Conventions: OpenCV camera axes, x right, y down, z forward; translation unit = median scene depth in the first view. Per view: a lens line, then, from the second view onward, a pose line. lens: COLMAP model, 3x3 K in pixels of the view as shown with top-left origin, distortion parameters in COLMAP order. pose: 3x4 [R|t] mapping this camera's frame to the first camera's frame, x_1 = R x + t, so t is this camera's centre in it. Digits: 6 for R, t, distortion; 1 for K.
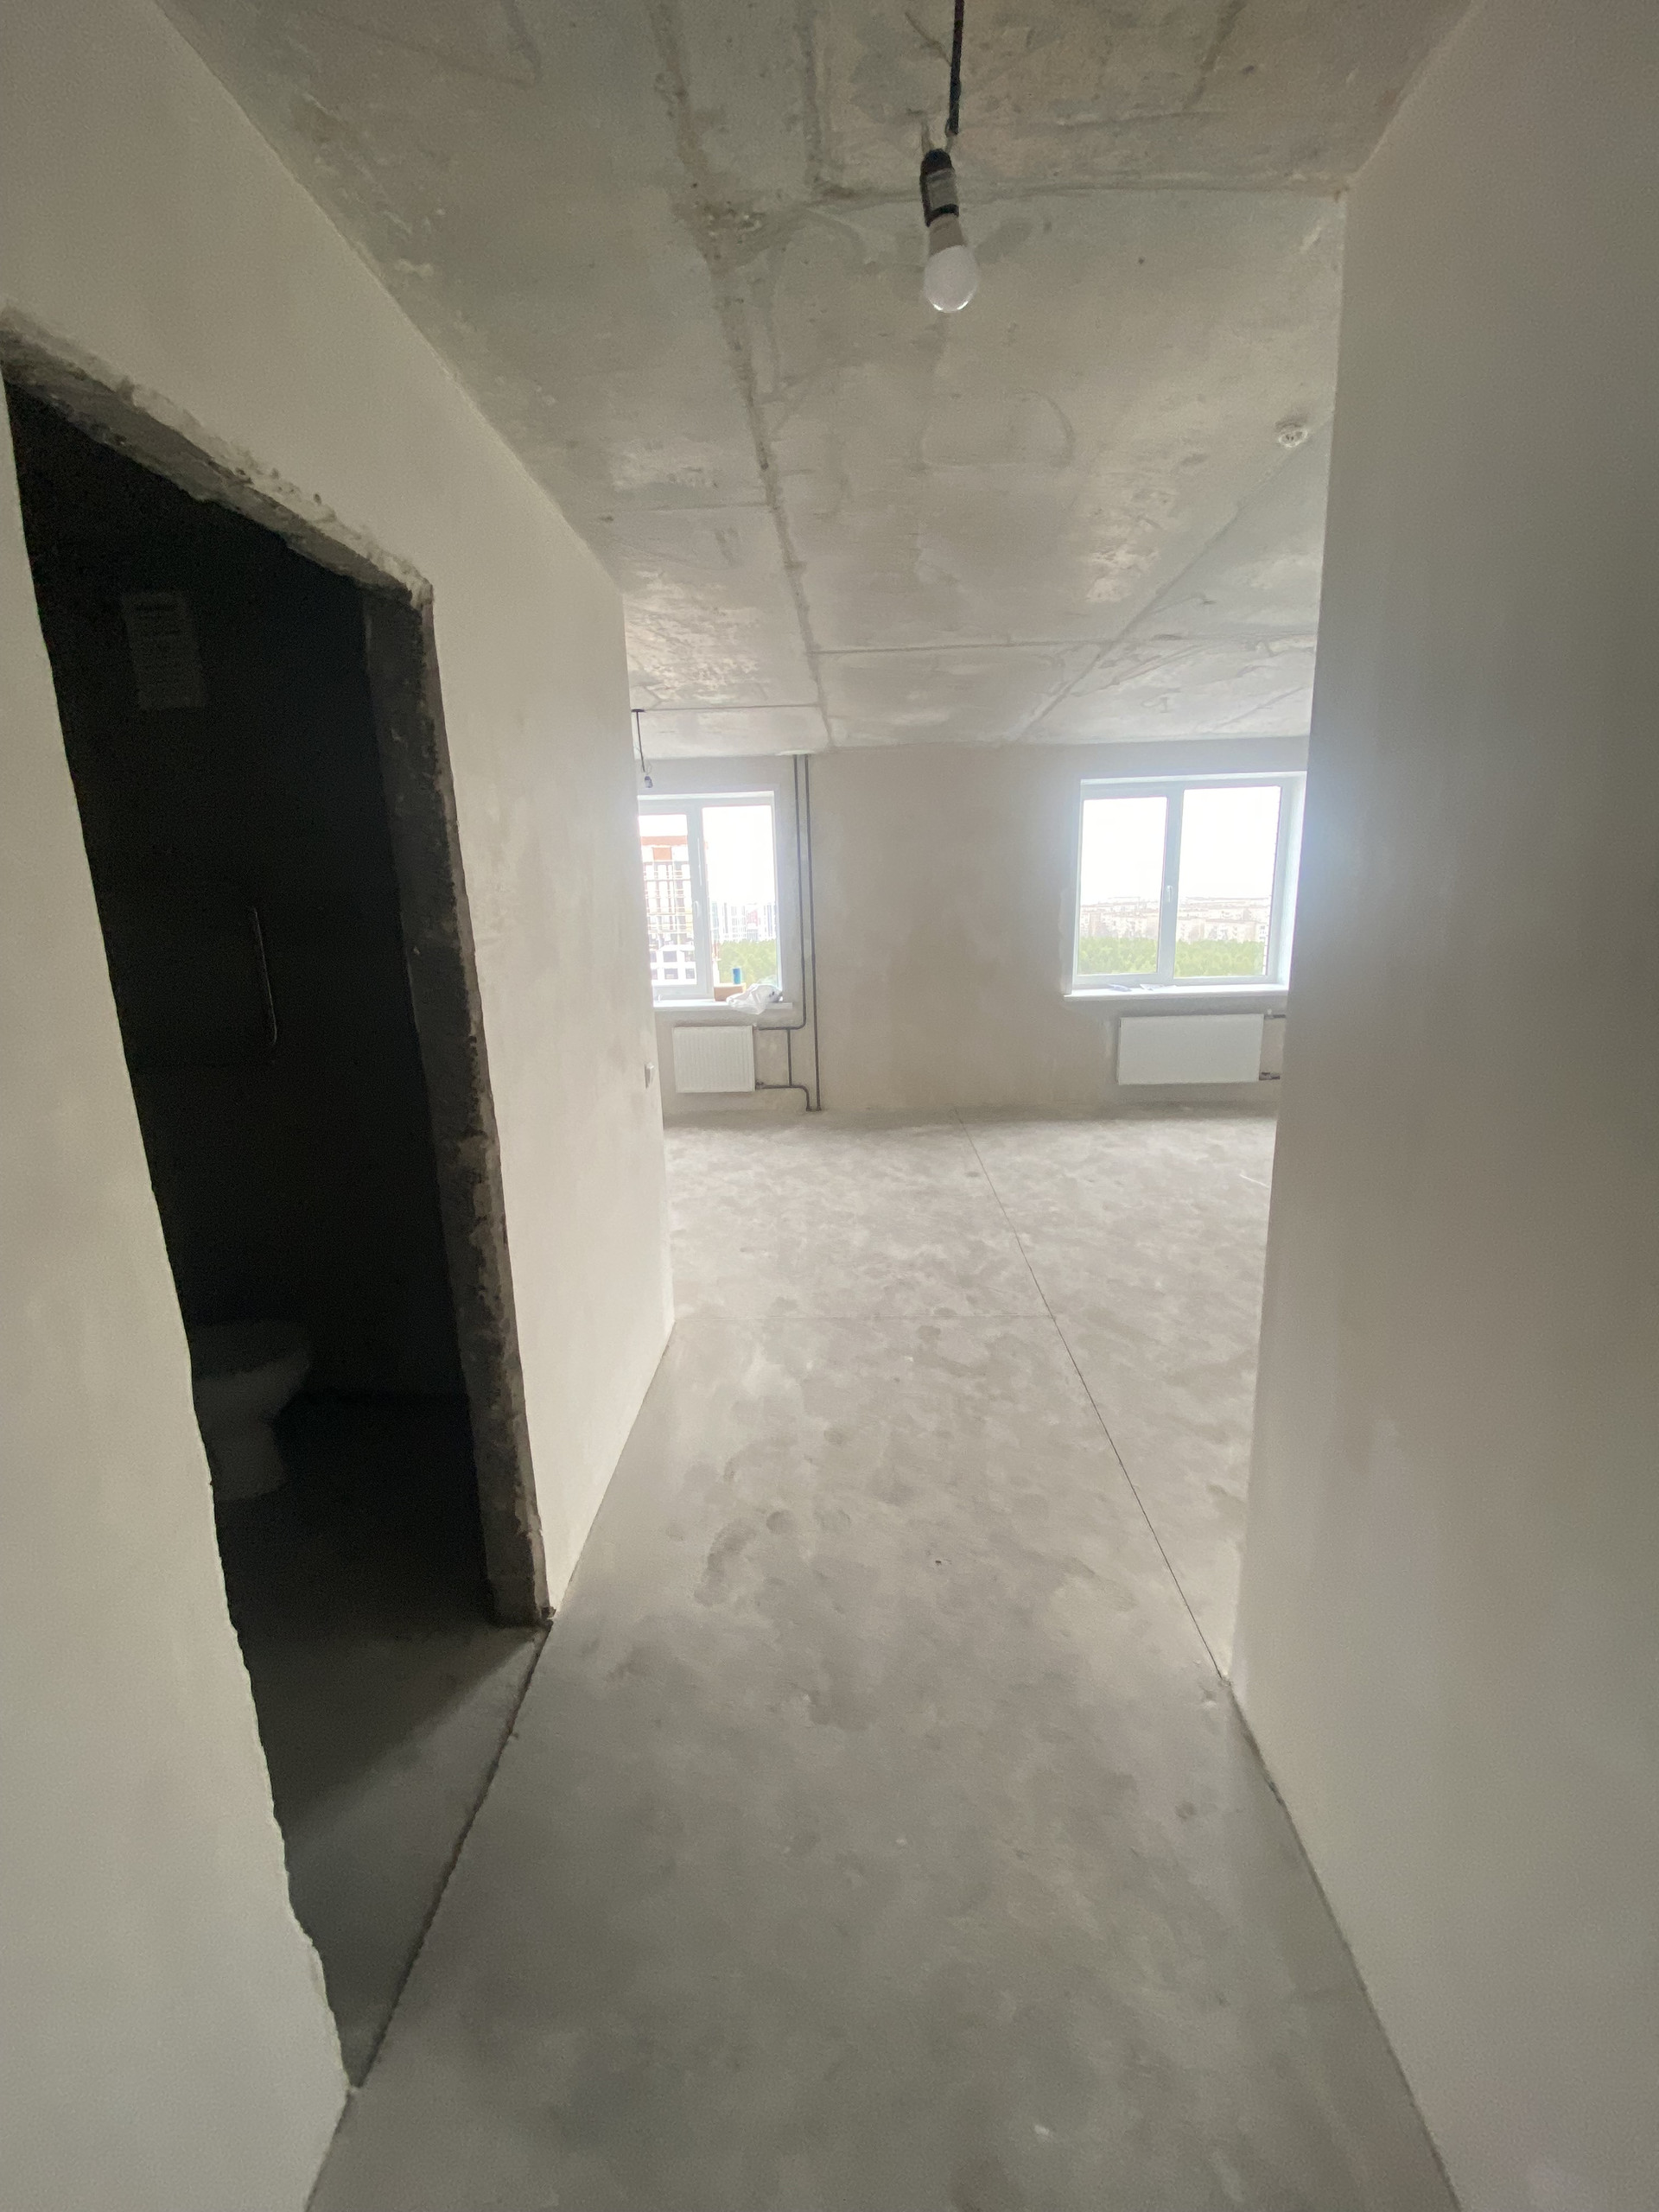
lens RADIAL K [[893.8, 0, 831.6], [0, 893.8, 1100.8], [0, 0, 1]] dist [0.034151, -0.029493]
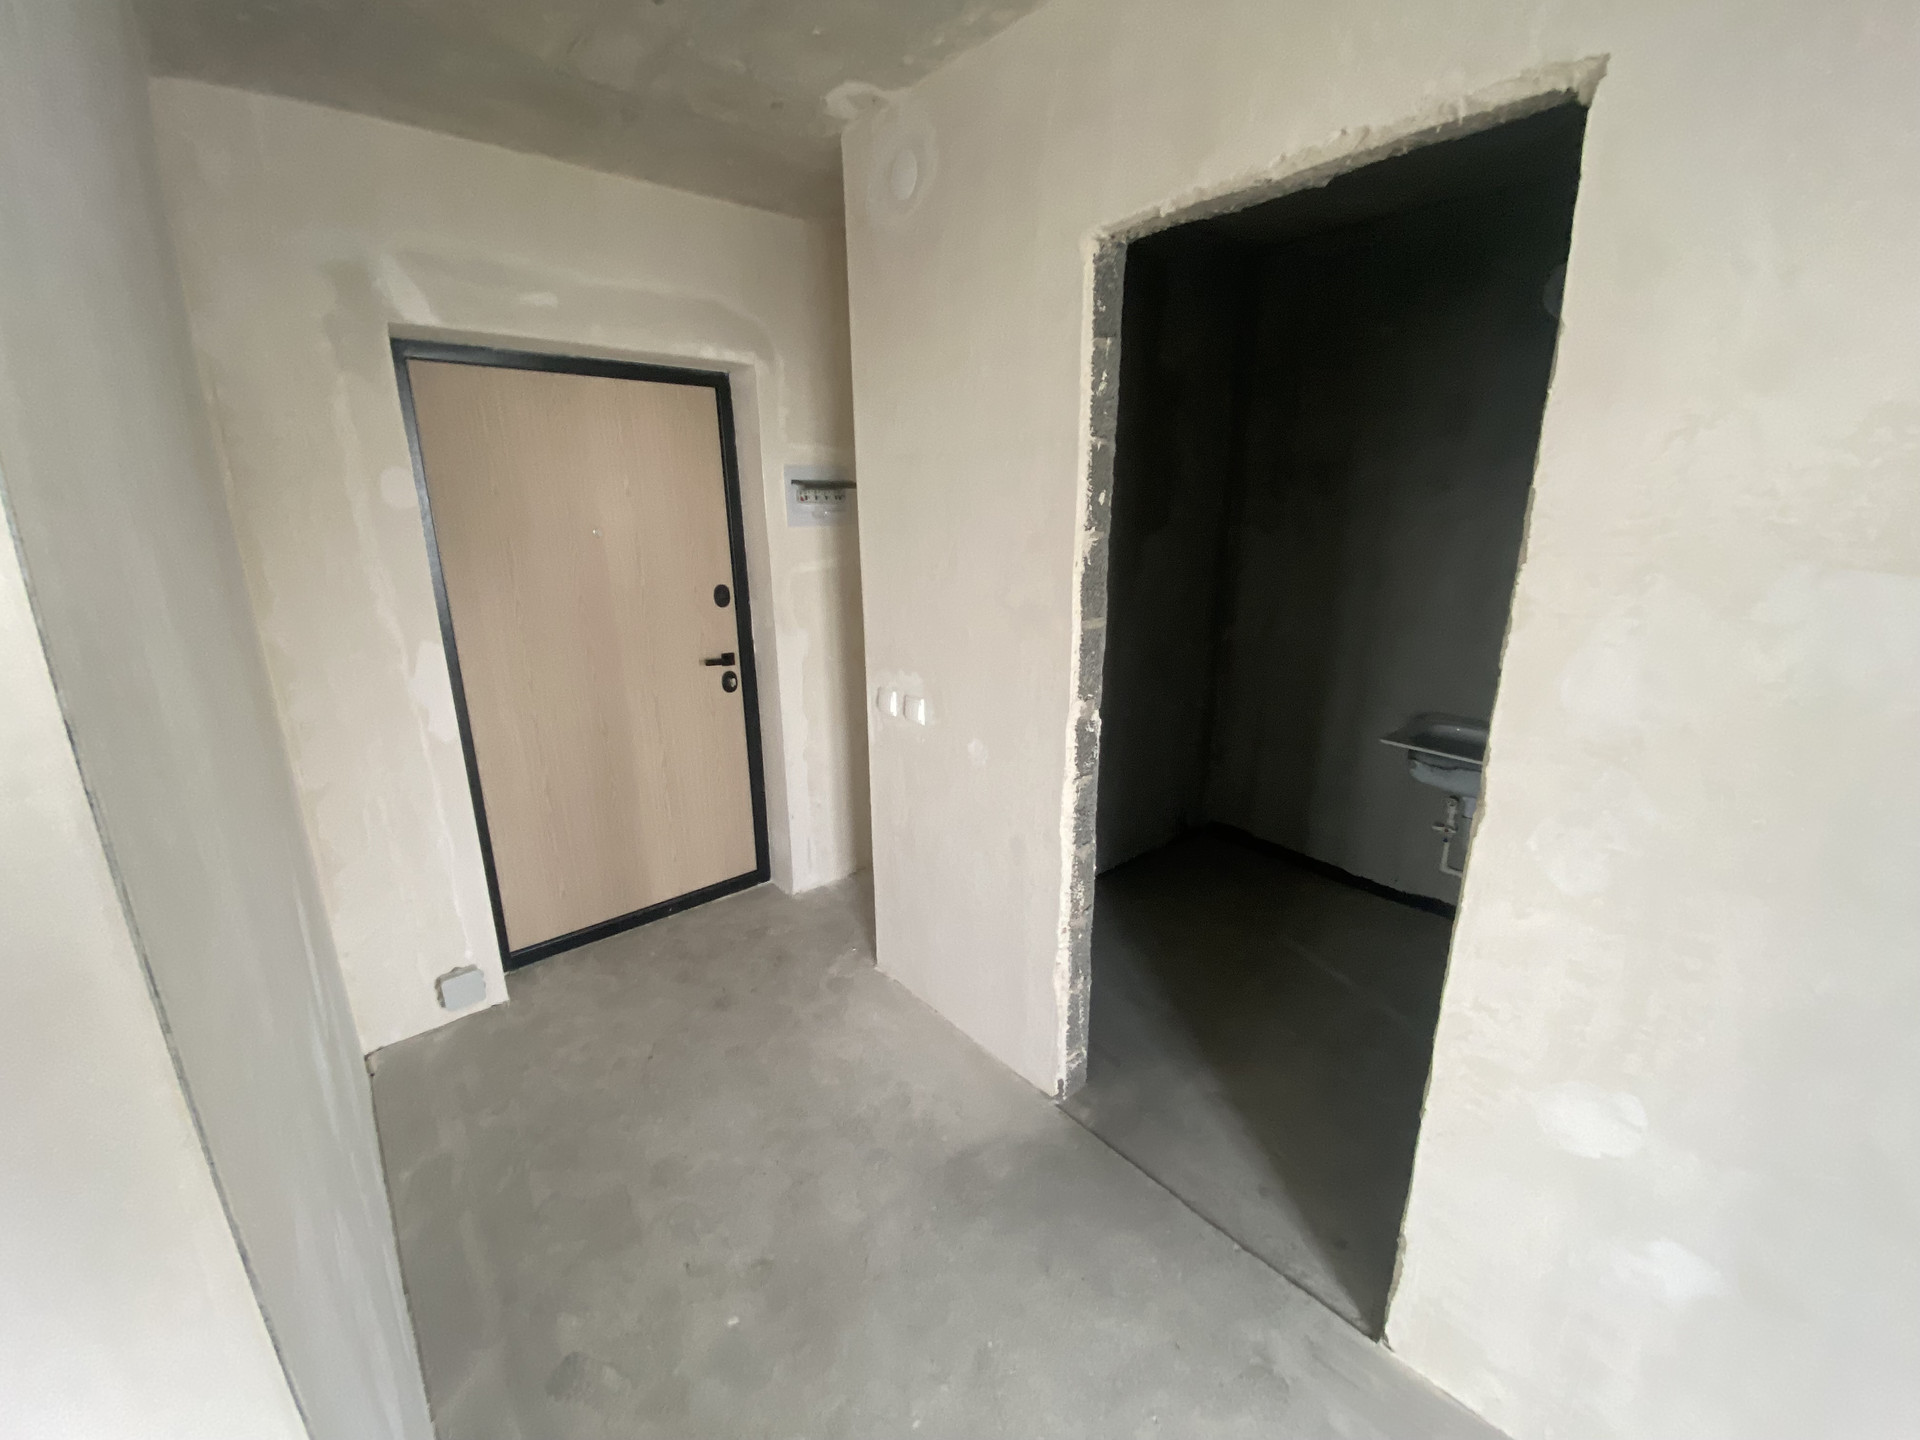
lens RADIAL K [[777.9, 0, 954.0], [0, 777.9, 716.5], [0, 0, 1]] dist [0.033505, -0.028495]
pose [[-0.744575, 0.210775, -0.633389, 0.140652], [-0.114658, 0.894360, 0.432405, -0.098191], [0.657618, 0.394581, -0.641751, 0.404179]]
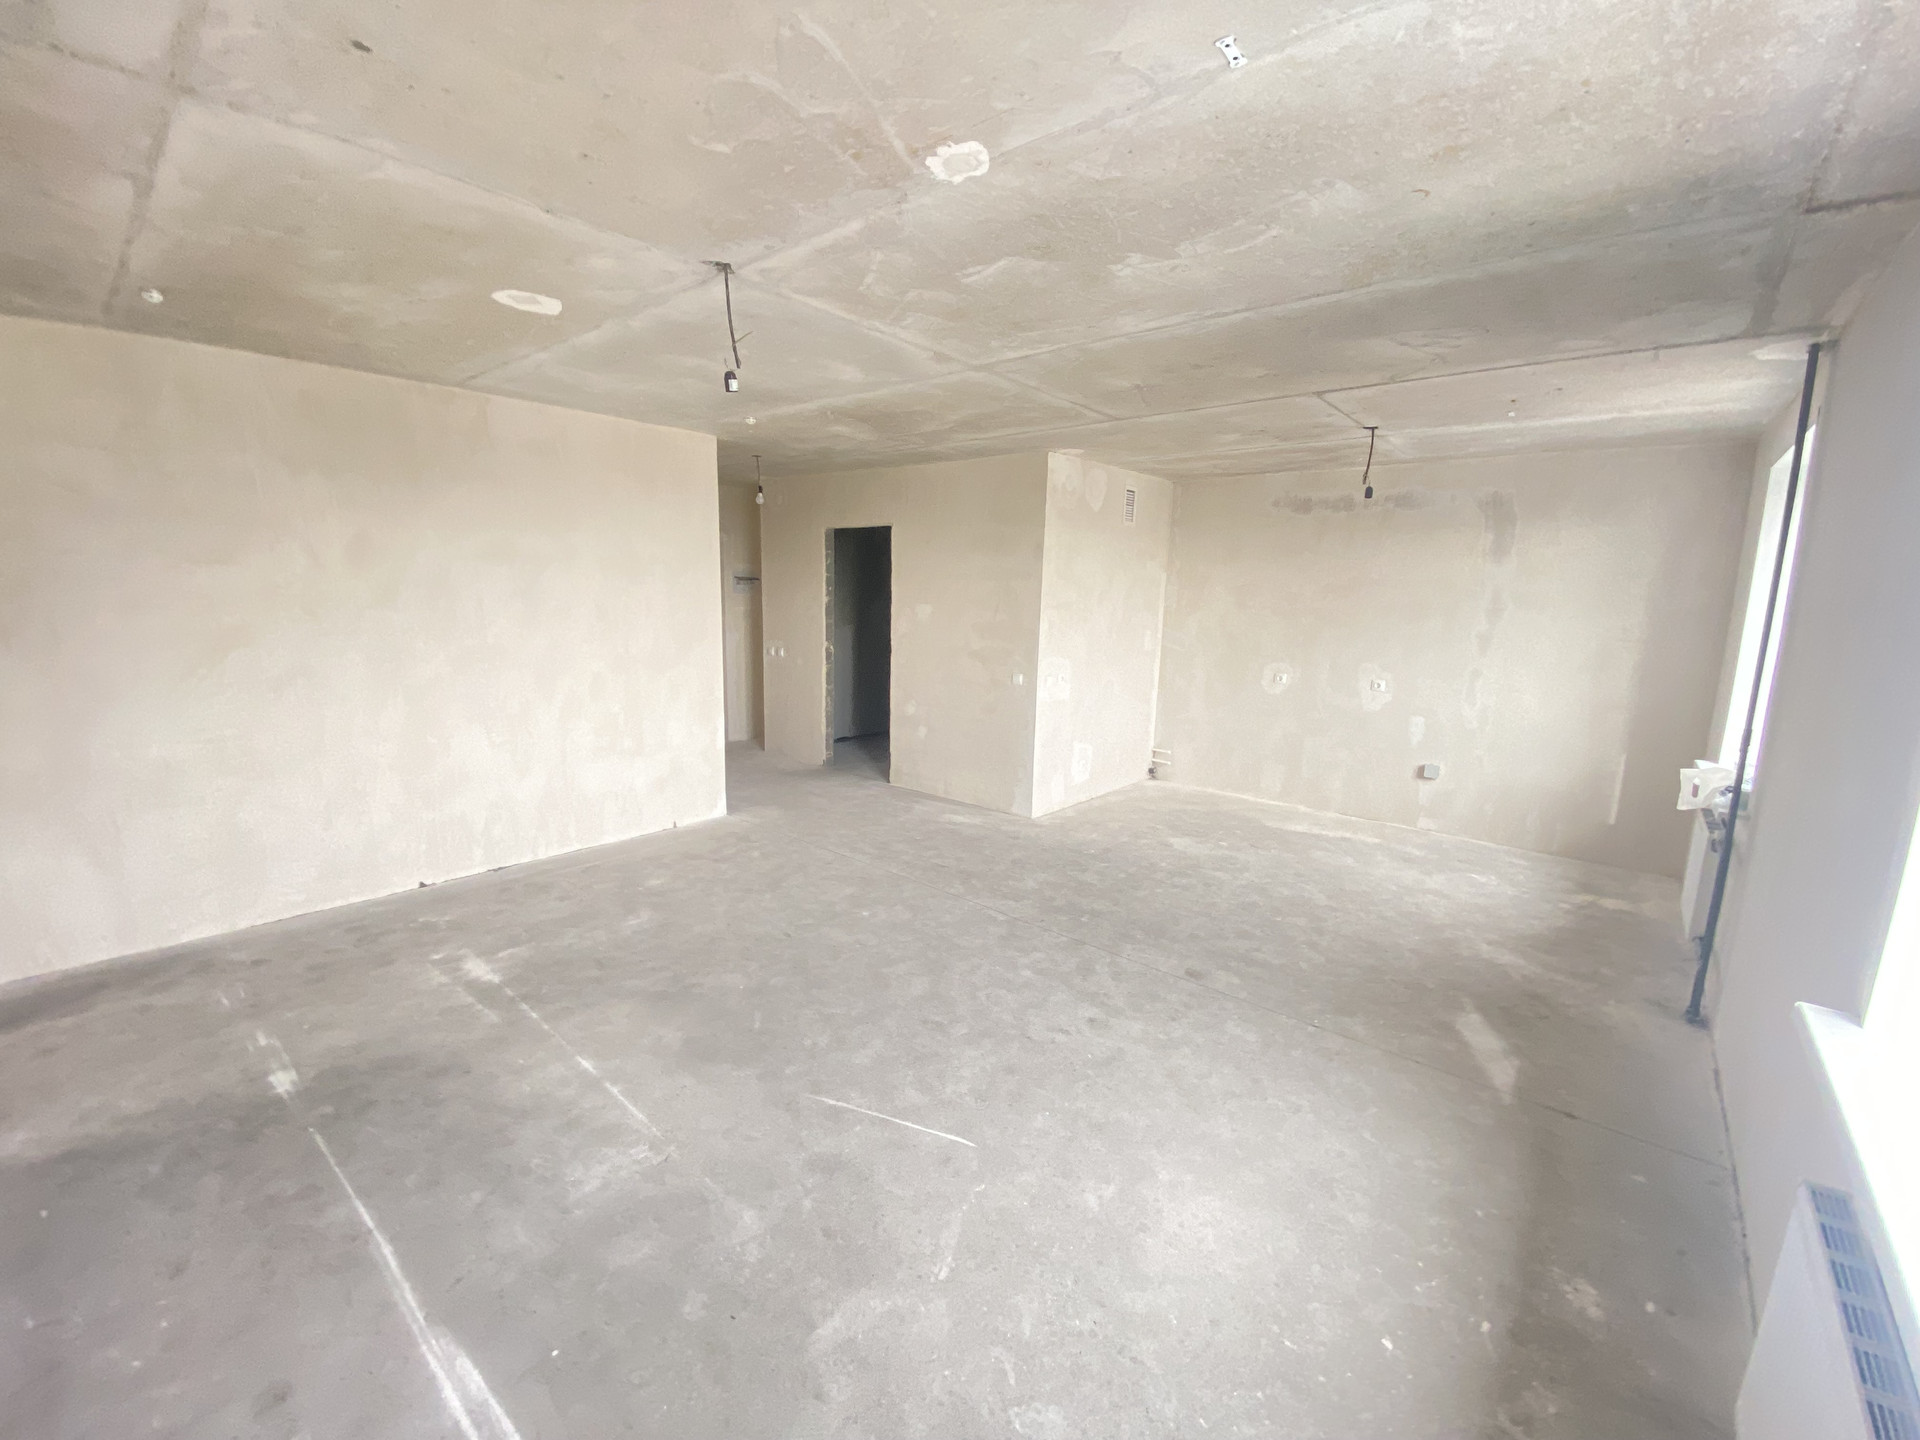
lens RADIAL K [[777.9, 0, 954.0], [0, 777.9, 716.5], [0, 0, 1]] dist [0.033505, -0.028495]
pose [[-0.623378, 0.141404, -0.769028, 0.795296], [-0.180208, 0.931054, 0.317274, -0.305405], [0.760871, 0.336367, -0.554917, 1.182832]]
